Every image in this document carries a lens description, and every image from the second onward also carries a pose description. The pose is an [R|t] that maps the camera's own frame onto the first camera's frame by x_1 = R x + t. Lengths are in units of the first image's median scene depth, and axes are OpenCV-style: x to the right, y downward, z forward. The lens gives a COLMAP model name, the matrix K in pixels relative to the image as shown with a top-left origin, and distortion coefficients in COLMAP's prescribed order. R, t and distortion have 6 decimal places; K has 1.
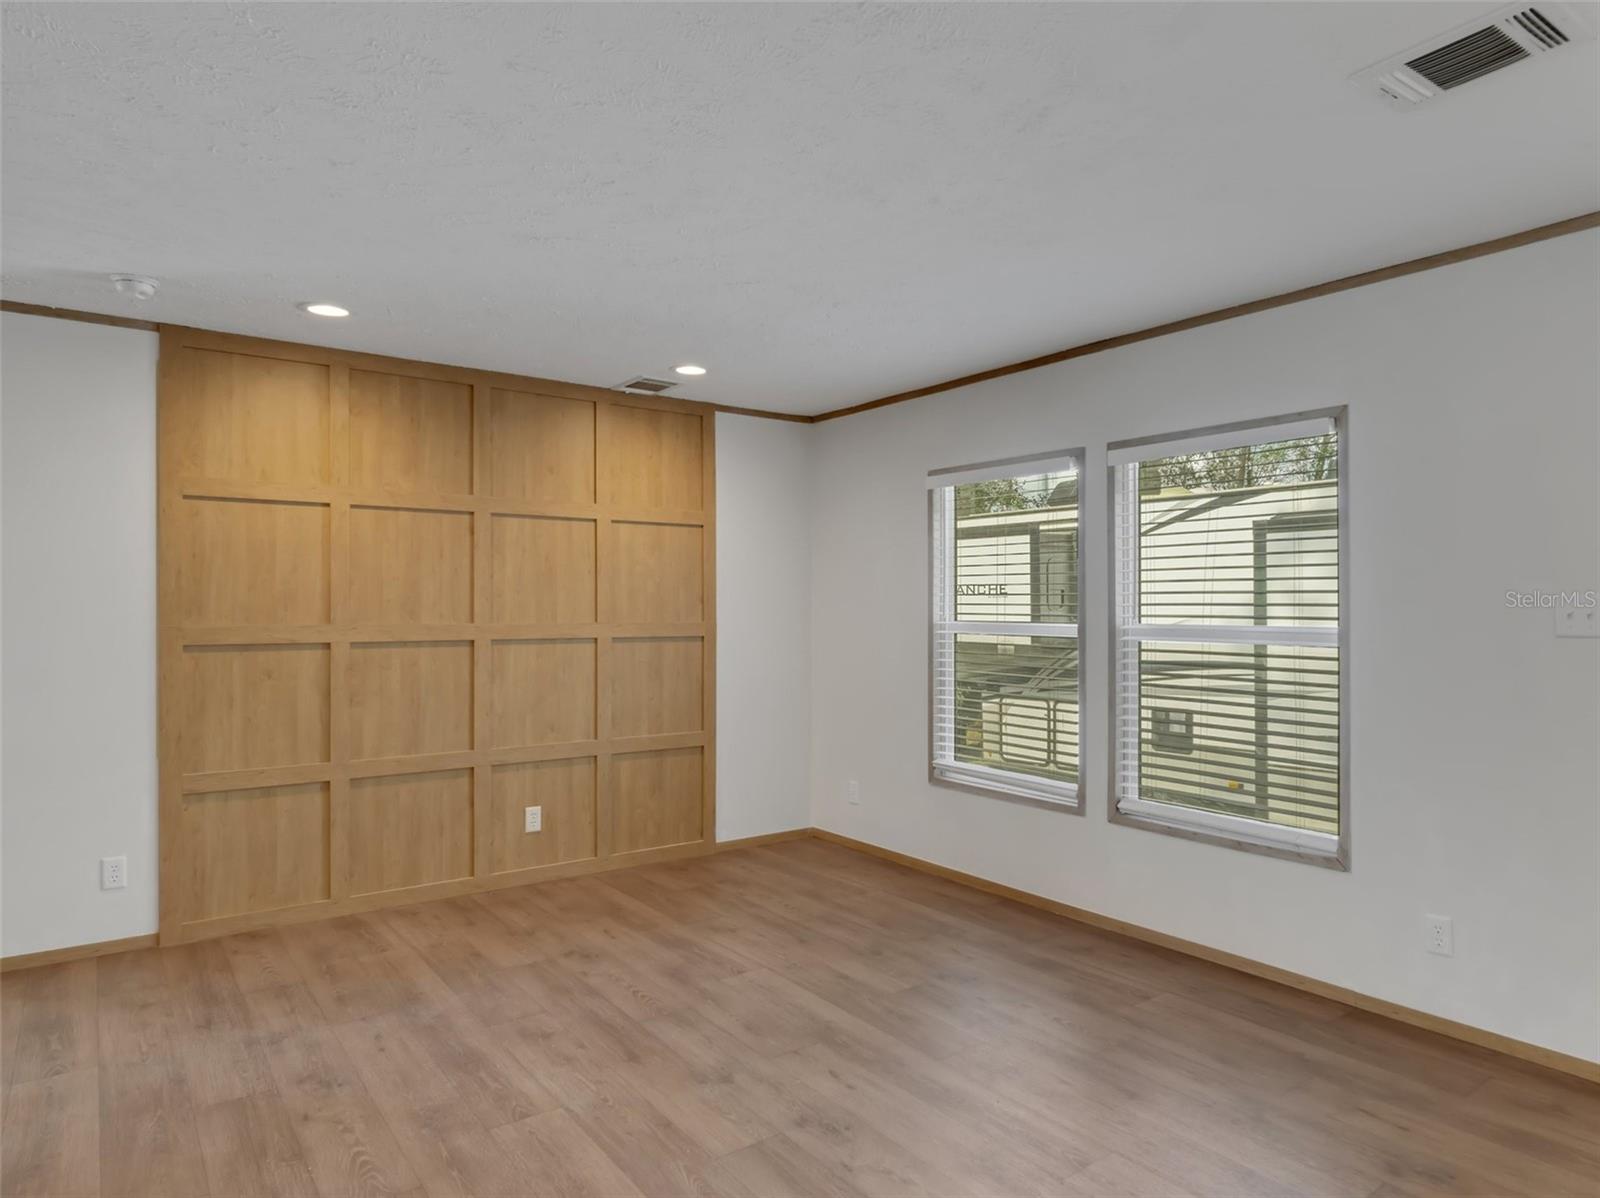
lens RADIAL K [[974.6, 0, 797.3], [0, 974.6, 592.8], [0, 0, 1]] dist [-0.006196, 0.002750]
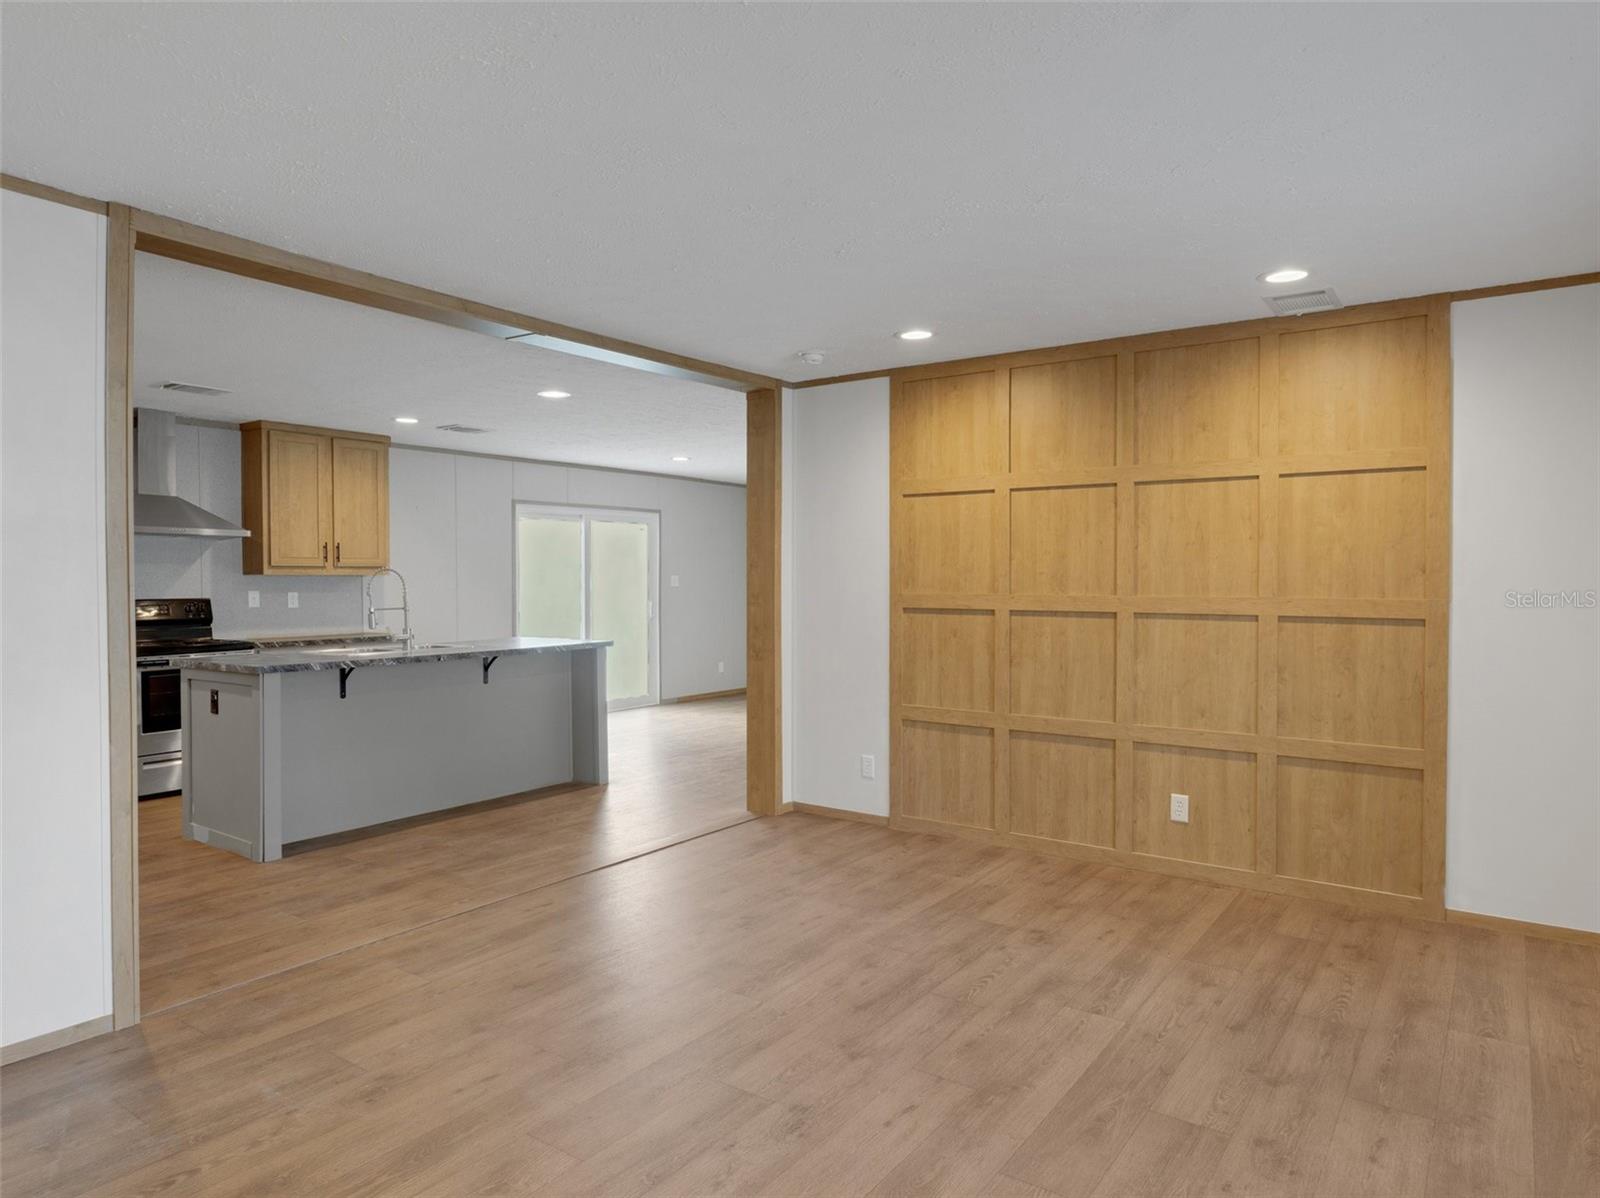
lens RADIAL K [[974.6, 0, 827.3], [0, 974.6, 581.8], [0, 0, 1]] dist [-0.006196, 0.002750]
pose [[0.335967, 0.000615, -0.941874, 0.549907], [0.010927, 0.999930, 0.004551, 0.010900], [0.941810, -0.011821, 0.335937, 0.424265]]
